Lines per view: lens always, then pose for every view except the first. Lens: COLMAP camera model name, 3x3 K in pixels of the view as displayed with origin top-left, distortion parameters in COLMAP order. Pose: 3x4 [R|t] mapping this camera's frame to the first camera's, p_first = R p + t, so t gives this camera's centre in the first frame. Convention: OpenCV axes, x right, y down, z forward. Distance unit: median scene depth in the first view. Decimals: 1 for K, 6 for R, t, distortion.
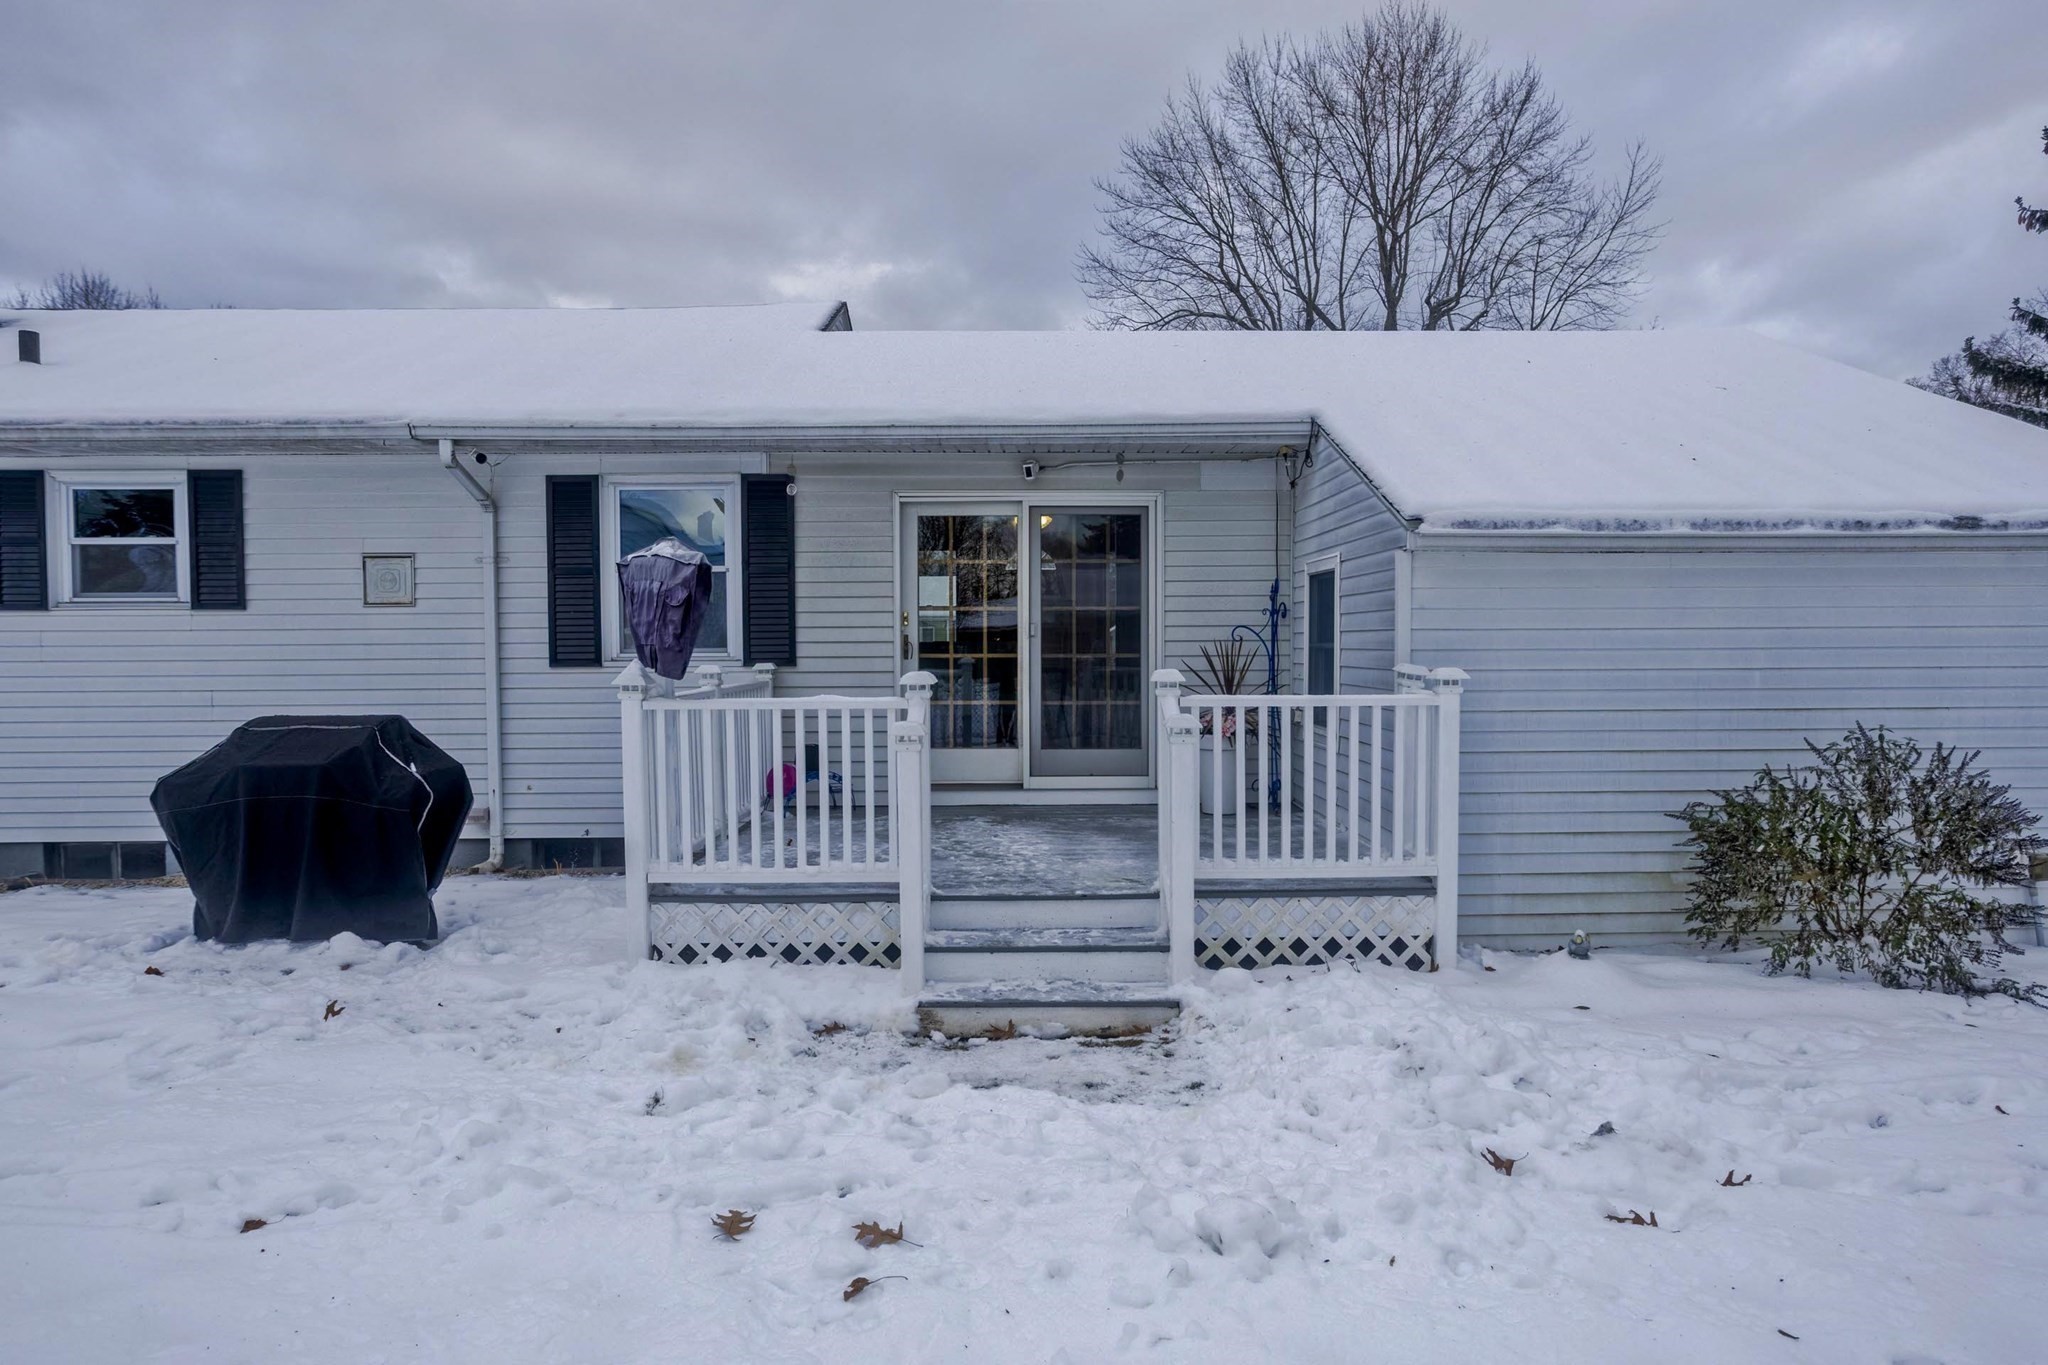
lens RADIAL K [[1269.0, 0, 1062.4], [0, 1269.0, 675.0], [0, 0, 1]] dist [-0.046237, 0.052150]
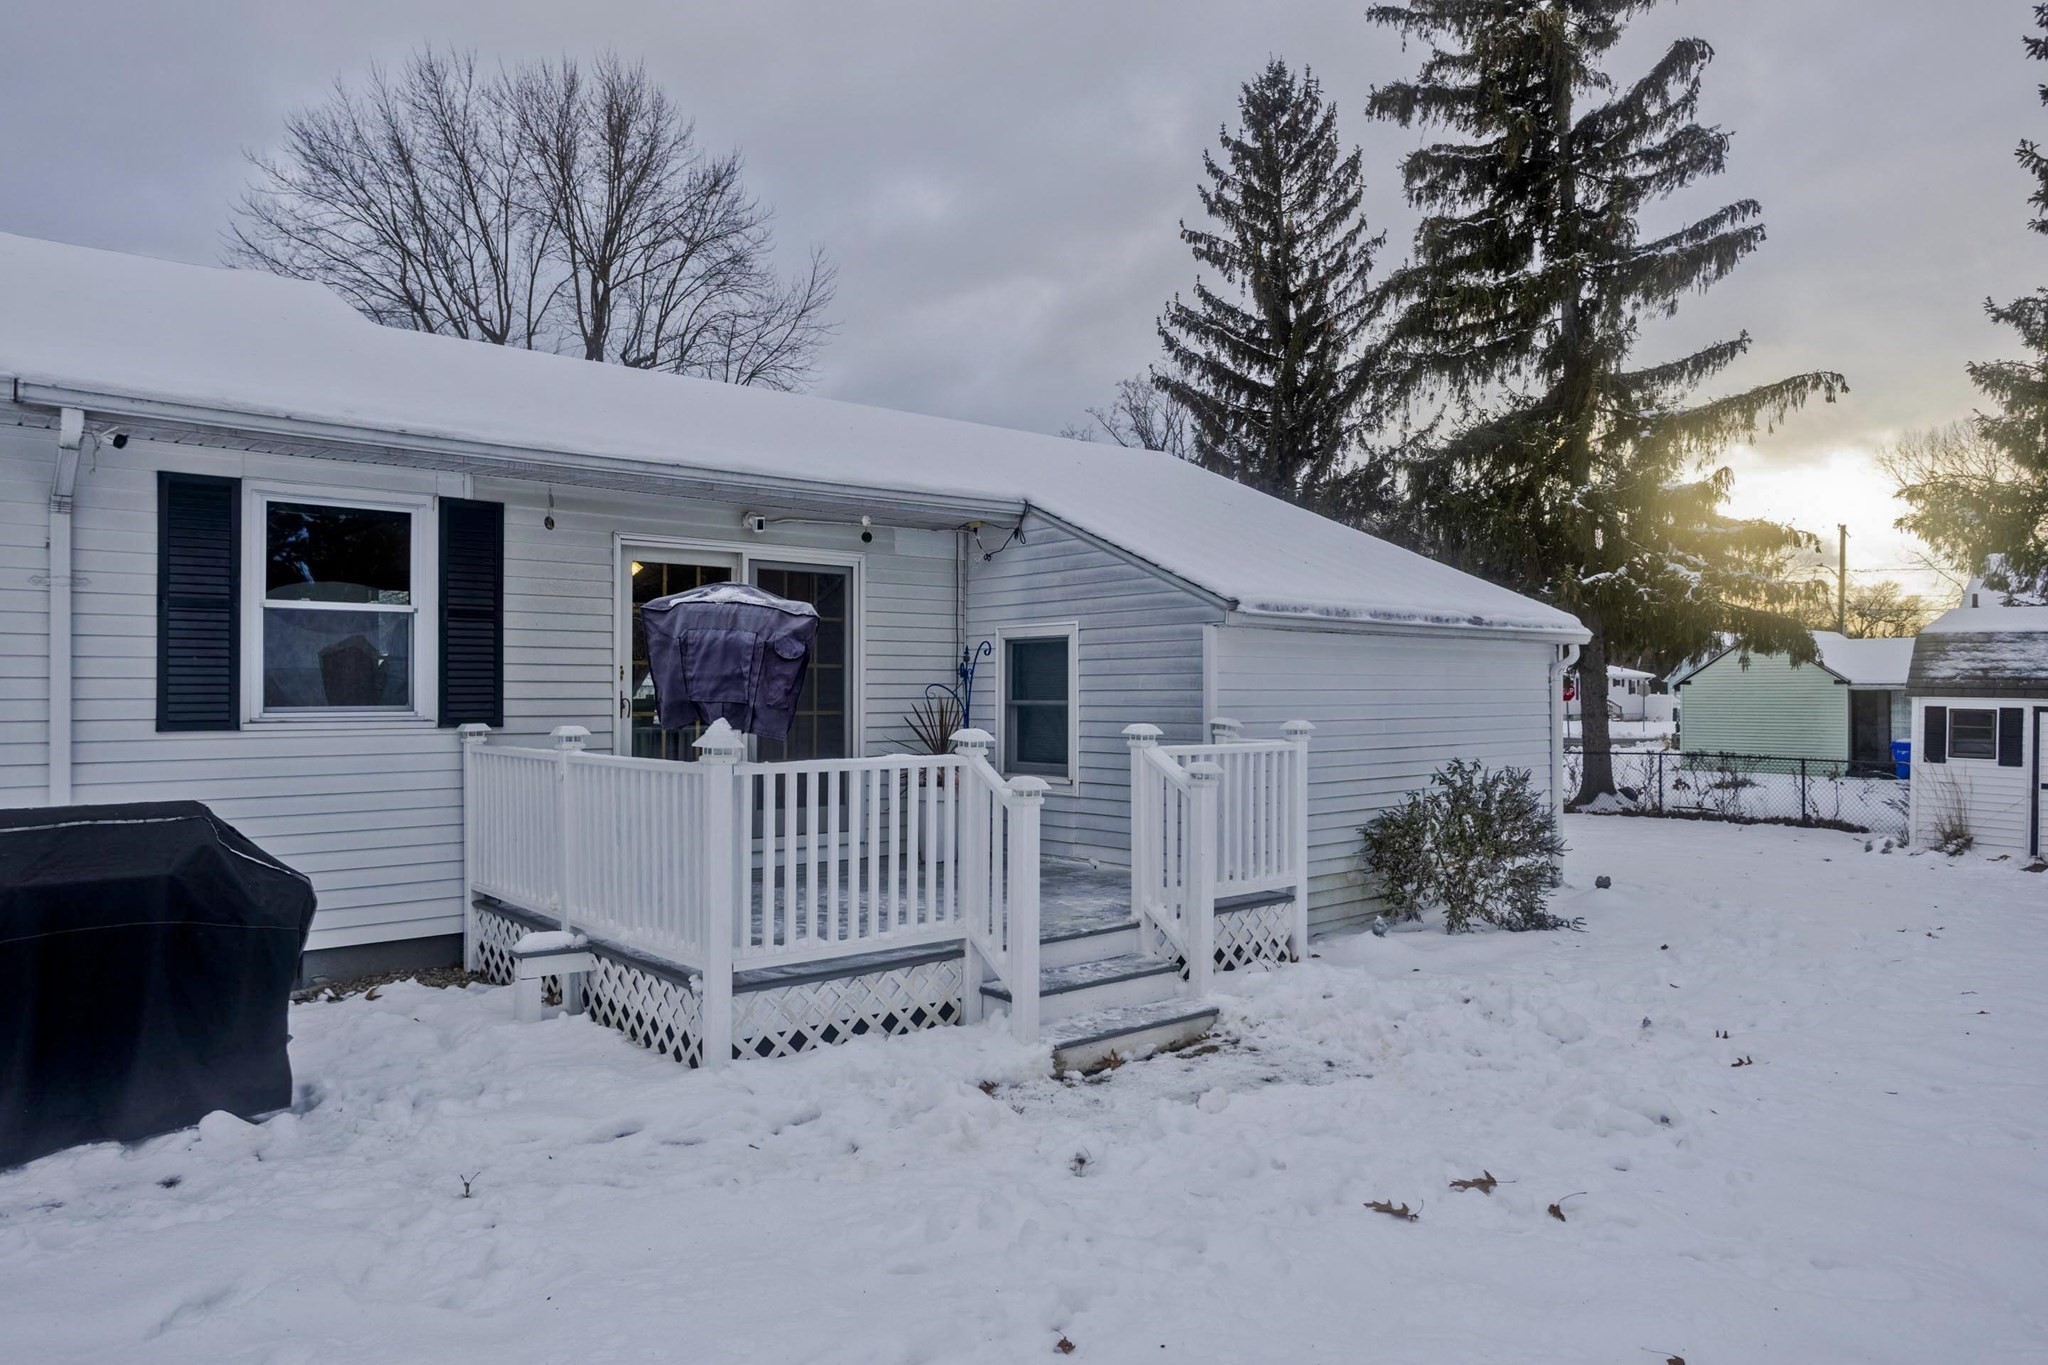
lens RADIAL K [[1269.0, 0, 1062.4], [0, 1269.0, 675.0], [0, 0, 1]] dist [-0.046237, 0.052150]
pose [[0.780939, 0.013673, 0.624458, -0.605228], [0.013806, 0.999138, -0.039142, -0.004407], [-0.624455, 0.039189, 0.780077, 0.136511]]
